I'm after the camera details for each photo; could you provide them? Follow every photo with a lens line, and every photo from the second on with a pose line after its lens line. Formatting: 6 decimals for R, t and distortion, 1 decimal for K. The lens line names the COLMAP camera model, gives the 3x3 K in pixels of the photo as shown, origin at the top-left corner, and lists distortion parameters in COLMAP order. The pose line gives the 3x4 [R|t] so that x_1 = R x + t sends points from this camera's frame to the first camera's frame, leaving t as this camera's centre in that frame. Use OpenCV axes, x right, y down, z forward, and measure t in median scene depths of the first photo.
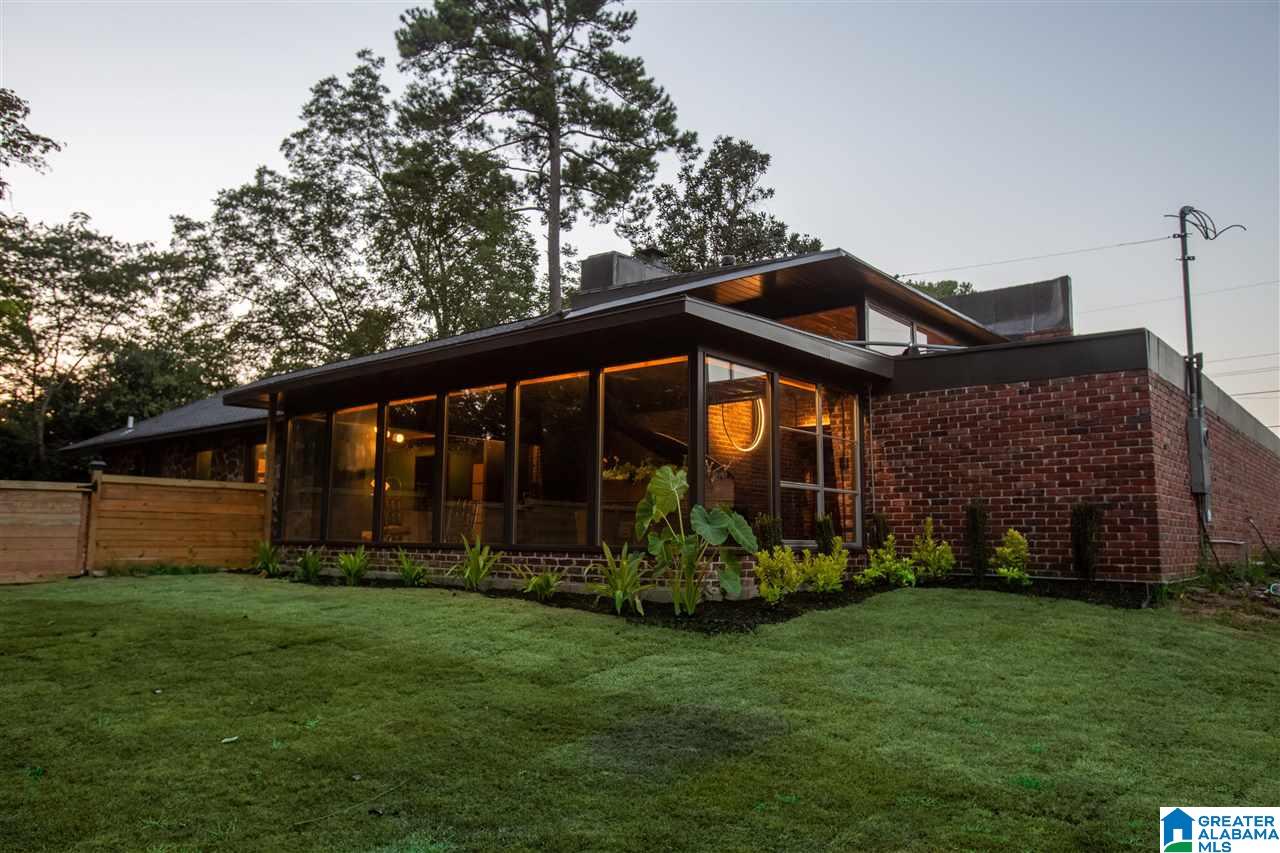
lens RADIAL K [[927.5, 0, 632.7], [0, 927.5, 429.1], [0, 0, 1]] dist [-0.048666, 0.074513]
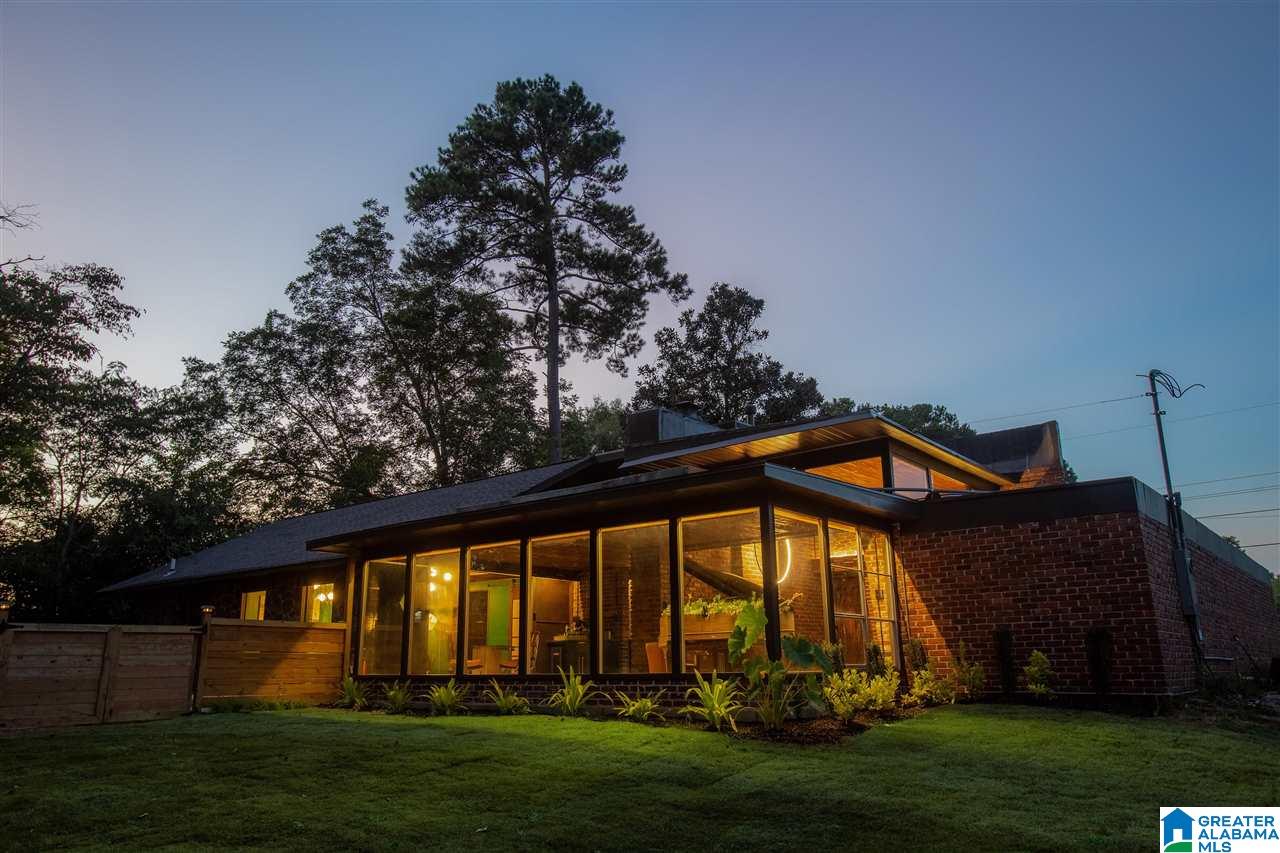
lens RADIAL K [[927.5, 0, 641.0], [0, 927.5, 425.6], [0, 0, 1]] dist [-0.048666, 0.074513]
pose [[0.999464, -0.014448, 0.029375, -0.056868], [0.018404, 0.990092, -0.139212, -0.009730], [-0.027073, 0.139678, 0.989827, -0.086615]]
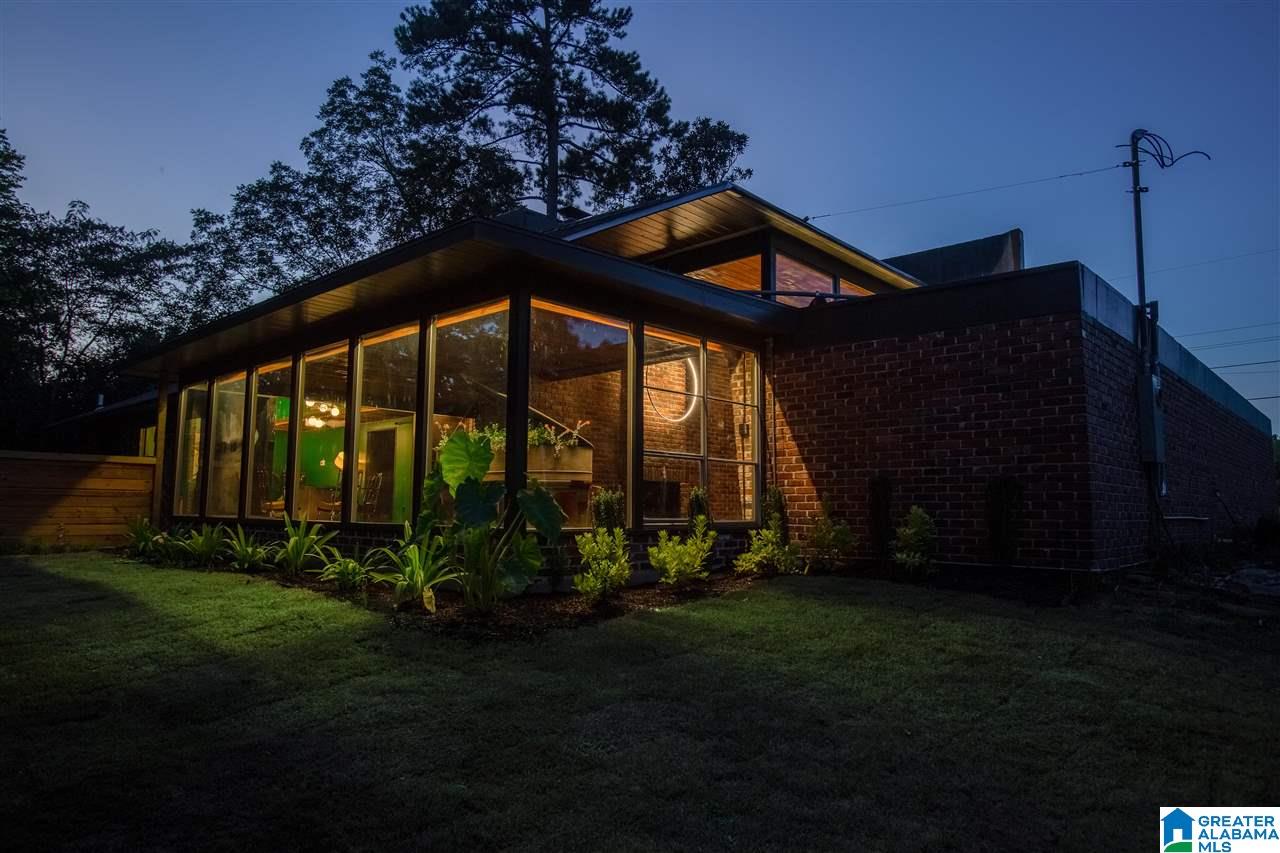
lens RADIAL K [[858.9, 0, 616.6], [0, 858.9, 423.3], [0, 0, 1]] dist [-0.059191, 0.060684]
pose [[0.999167, -0.005580, -0.040425, 0.083019], [0.006191, 0.999868, 0.015006, 0.010024], [0.040336, -0.015244, 0.999070, 0.106500]]
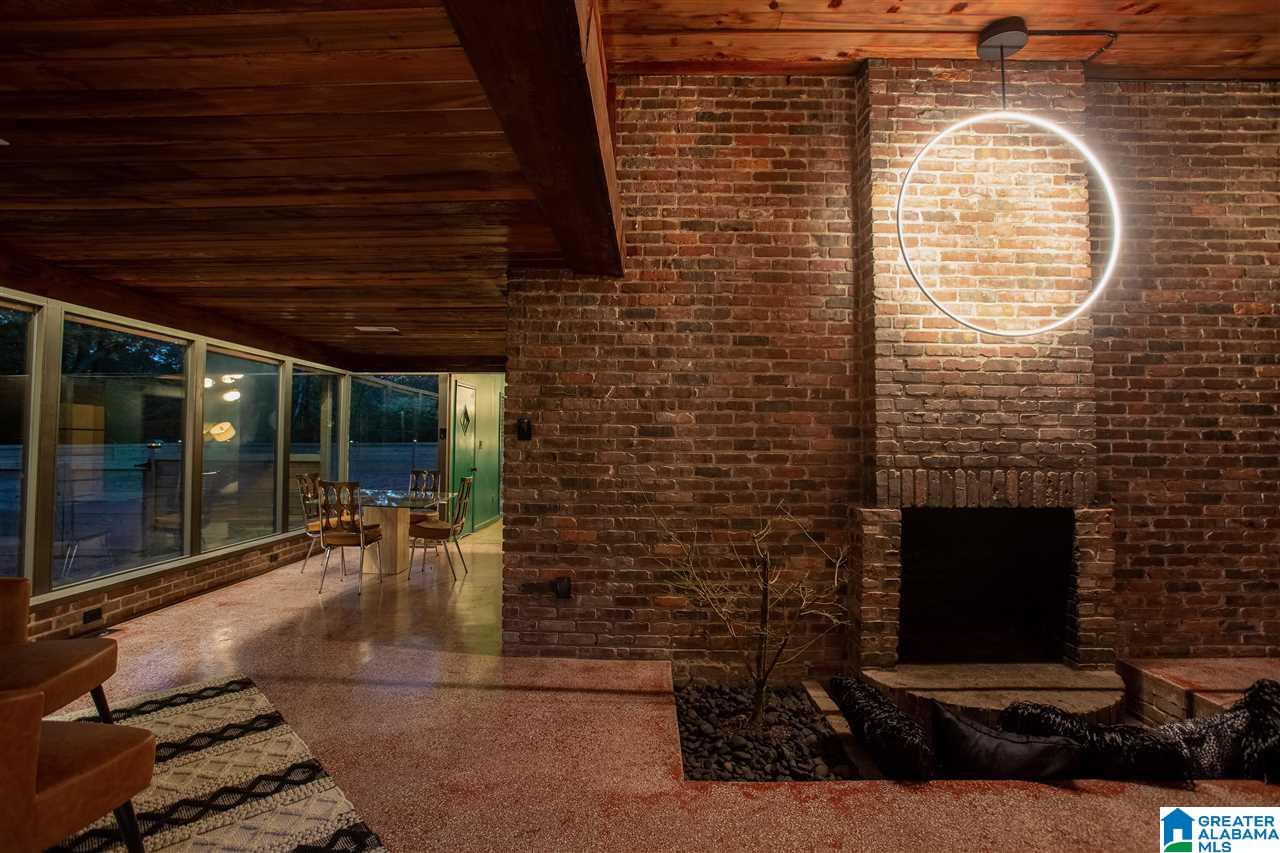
lens RADIAL K [[606.8, 0, 641.0], [0, 606.8, 421.3], [0, 0, 1]] dist [-0.045209, 0.007085]
pose [[0.649161, -0.030858, -0.760025, 0.147240], [0.090986, 0.995153, 0.037310, 0.024563], [0.755190, -0.093372, 0.648822, 0.542585]]
